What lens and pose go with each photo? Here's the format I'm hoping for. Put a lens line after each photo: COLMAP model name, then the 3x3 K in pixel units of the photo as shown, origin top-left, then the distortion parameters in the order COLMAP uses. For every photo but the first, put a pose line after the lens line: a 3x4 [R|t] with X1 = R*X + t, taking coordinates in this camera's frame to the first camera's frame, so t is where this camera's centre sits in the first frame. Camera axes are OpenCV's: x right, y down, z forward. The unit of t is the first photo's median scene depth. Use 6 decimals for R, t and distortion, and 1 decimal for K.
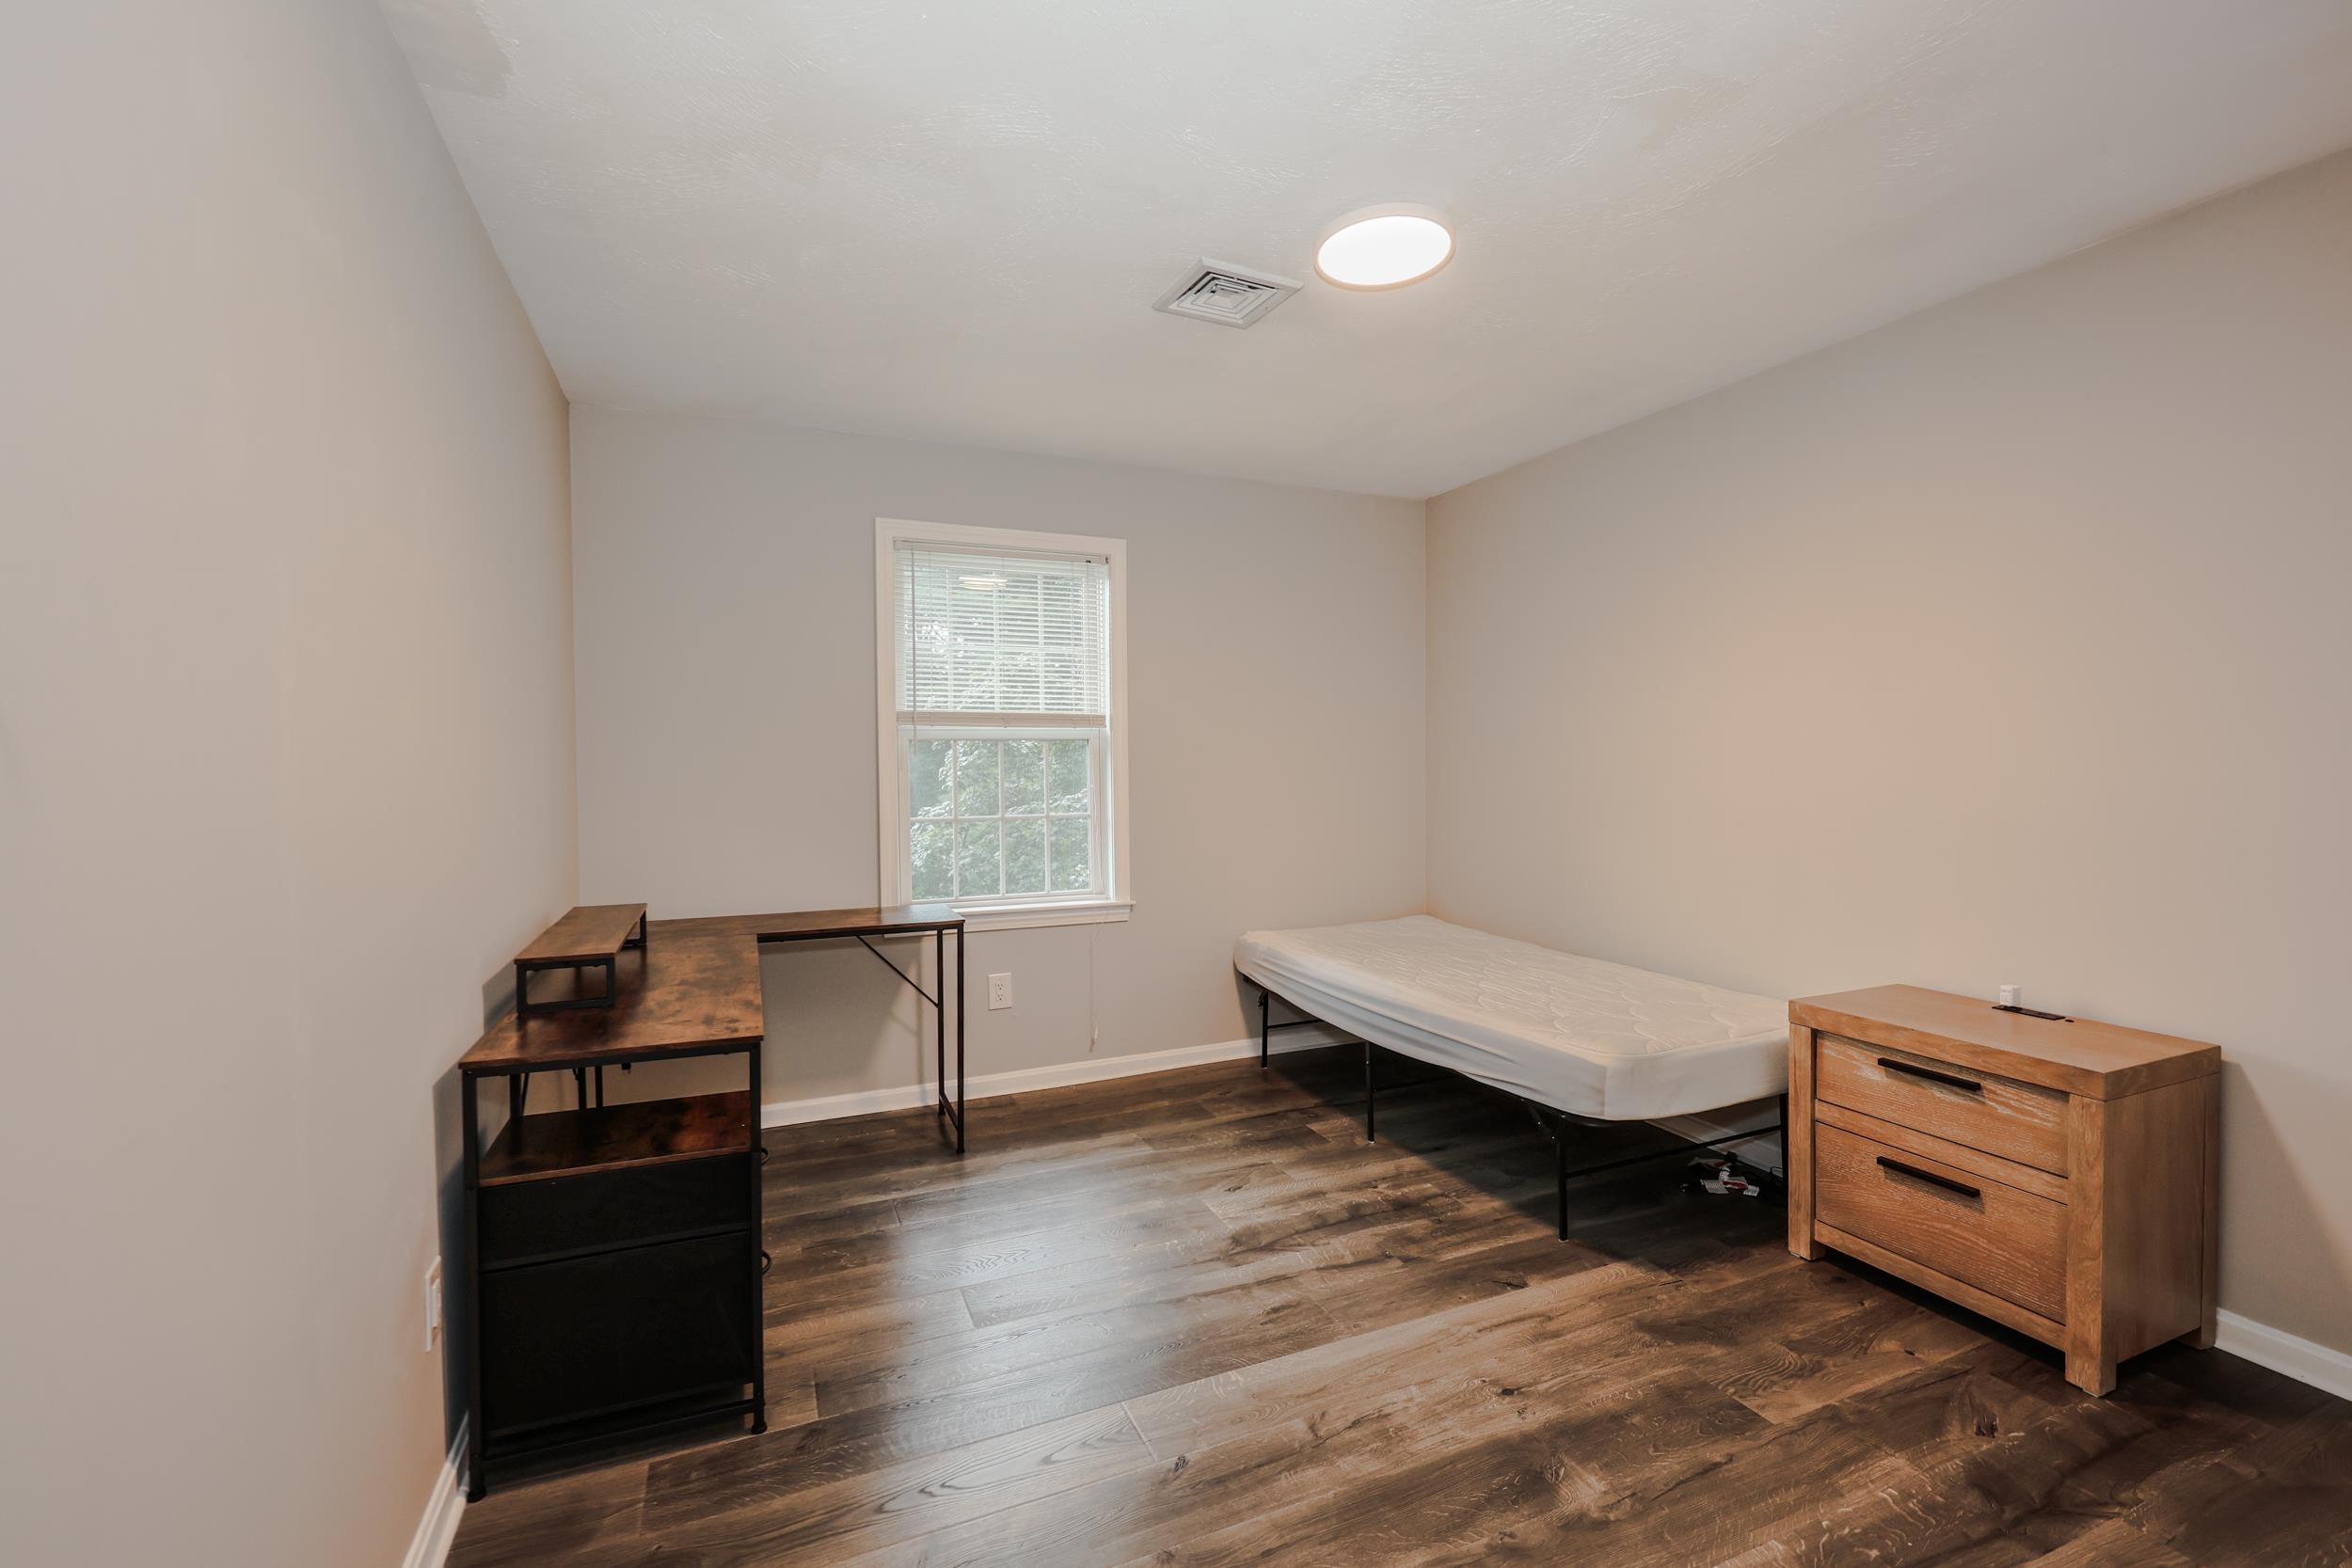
lens RADIAL K [[986.5, 0, 1157.5], [0, 986.5, 786.4], [0, 0, 1]] dist [0.009185, -0.008575]
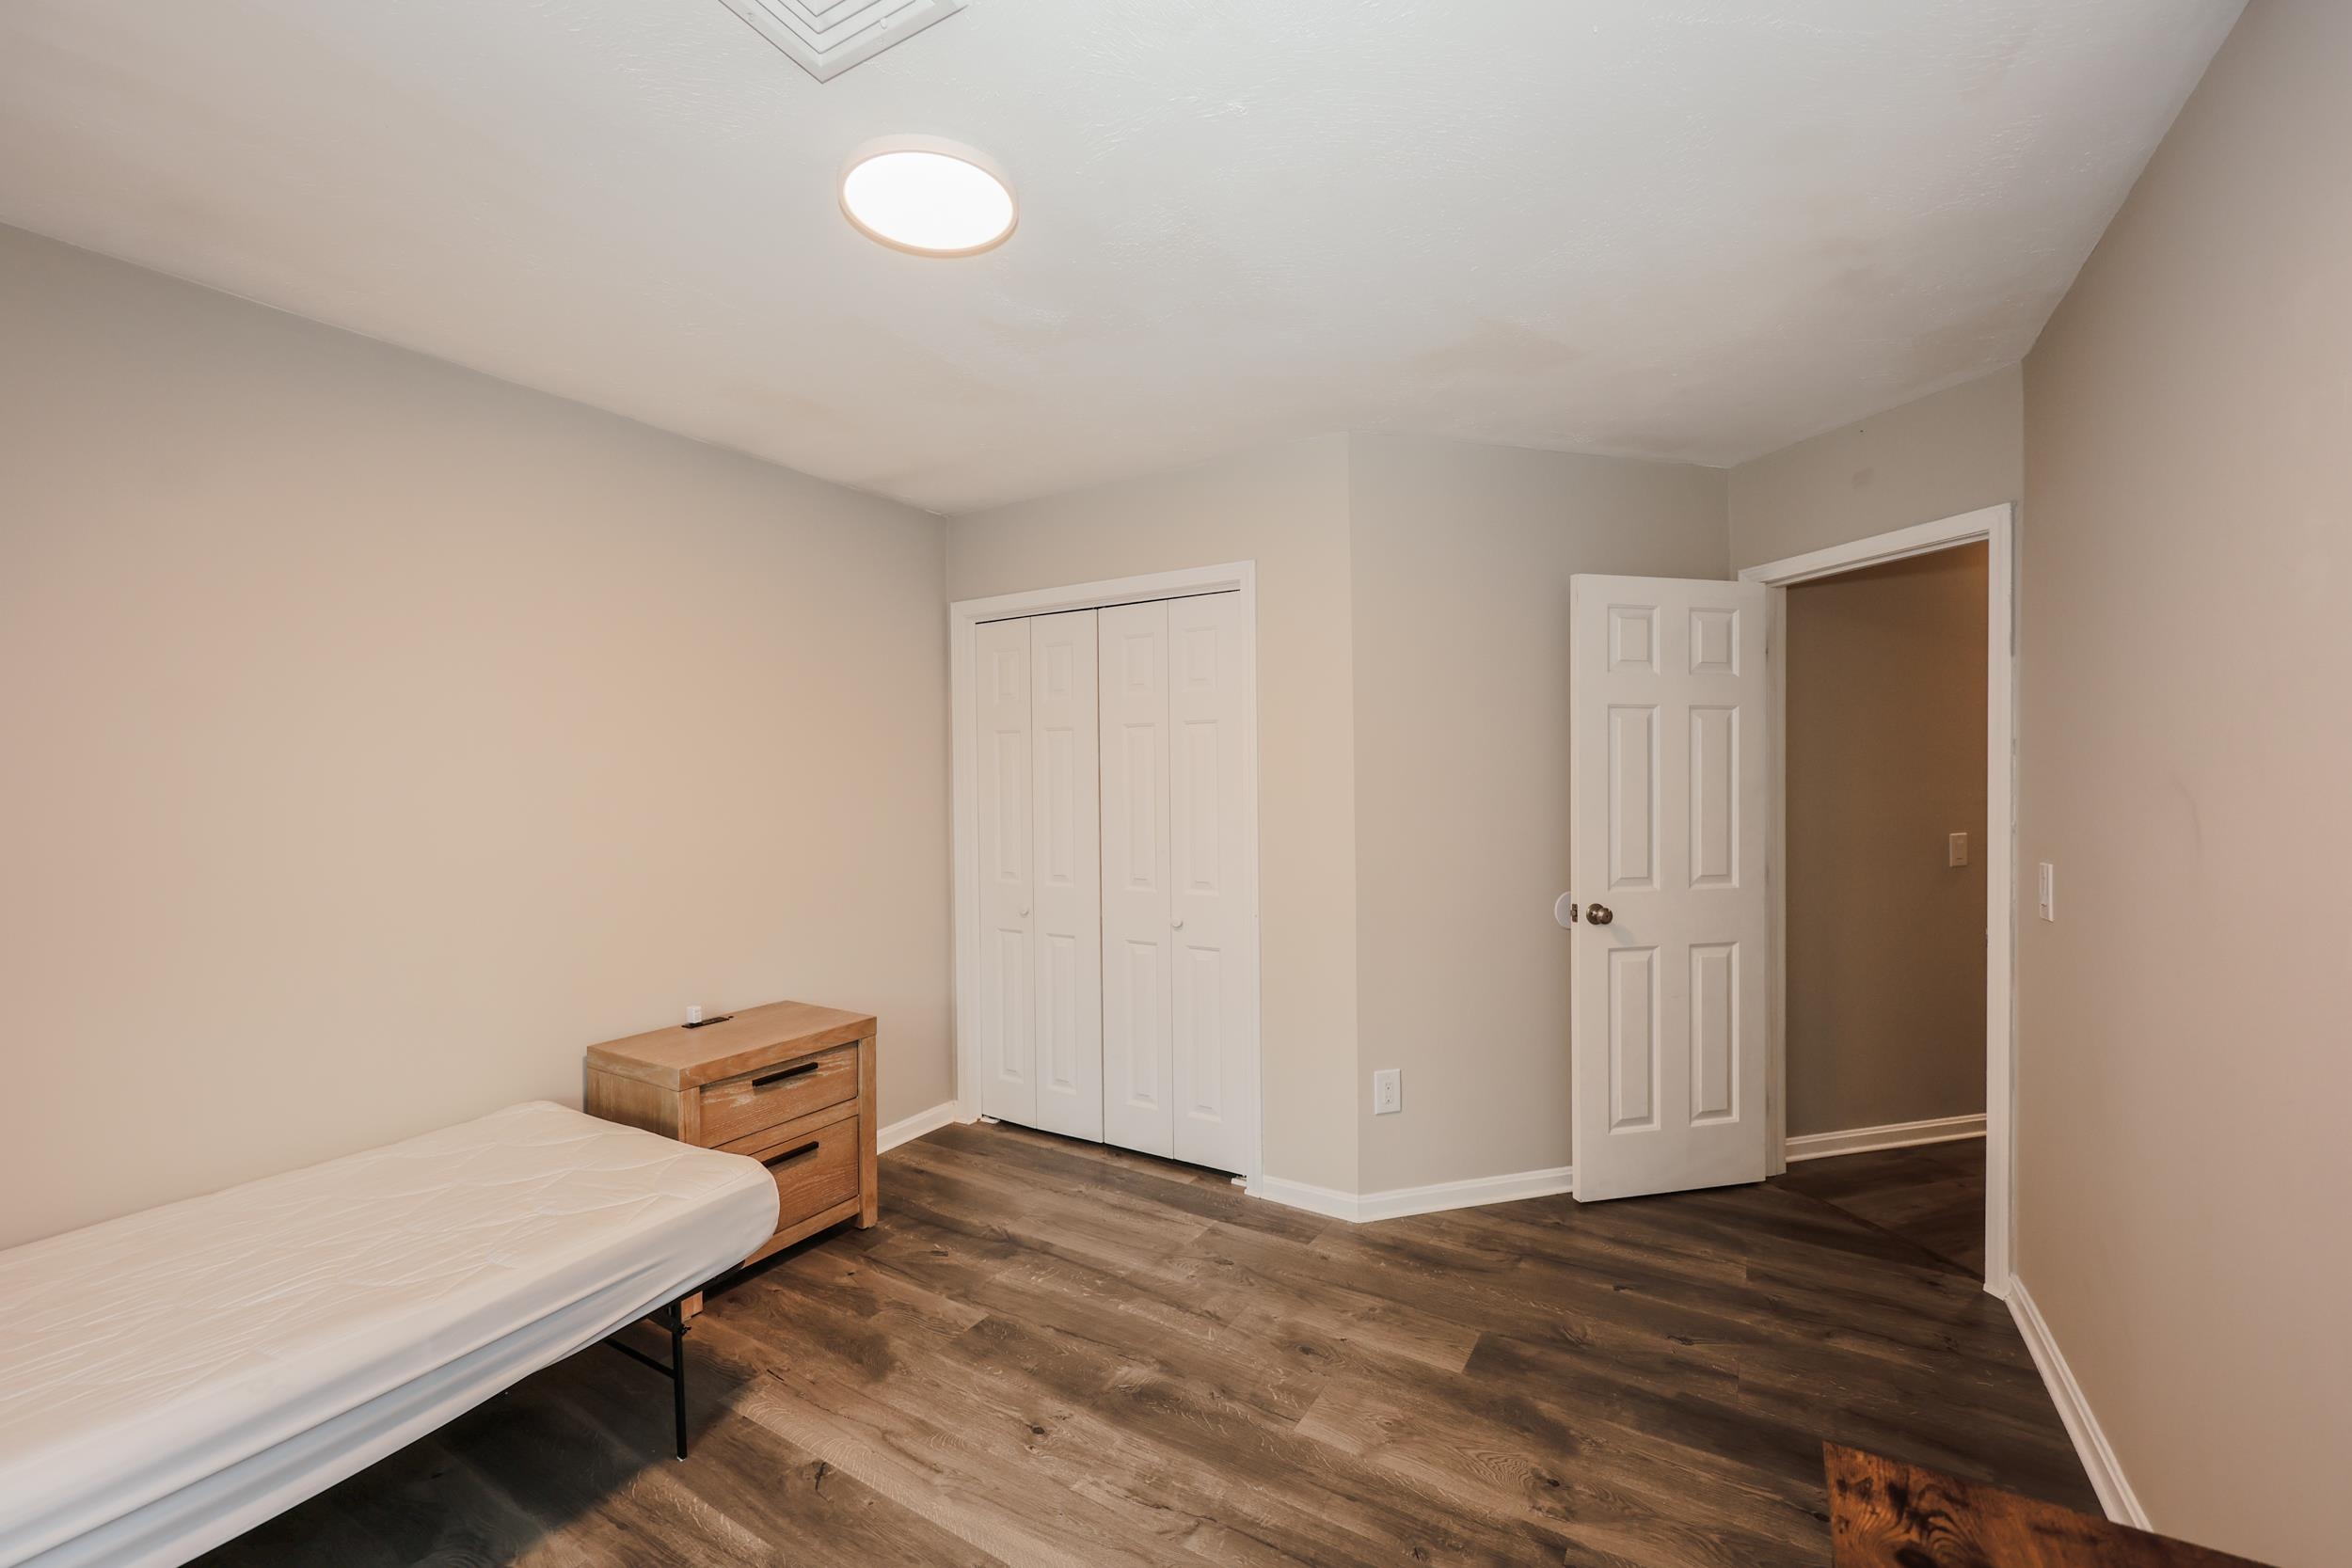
lens RADIAL K [[986.5, 0, 1157.5], [0, 986.5, 786.4], [0, 0, 1]] dist [0.009185, -0.008575]
pose [[-0.591448, 0.008227, 0.806301, -0.565998], [0.032687, 0.999371, 0.013780, -0.084836], [-0.805680, 0.034506, -0.591345, 1.464873]]
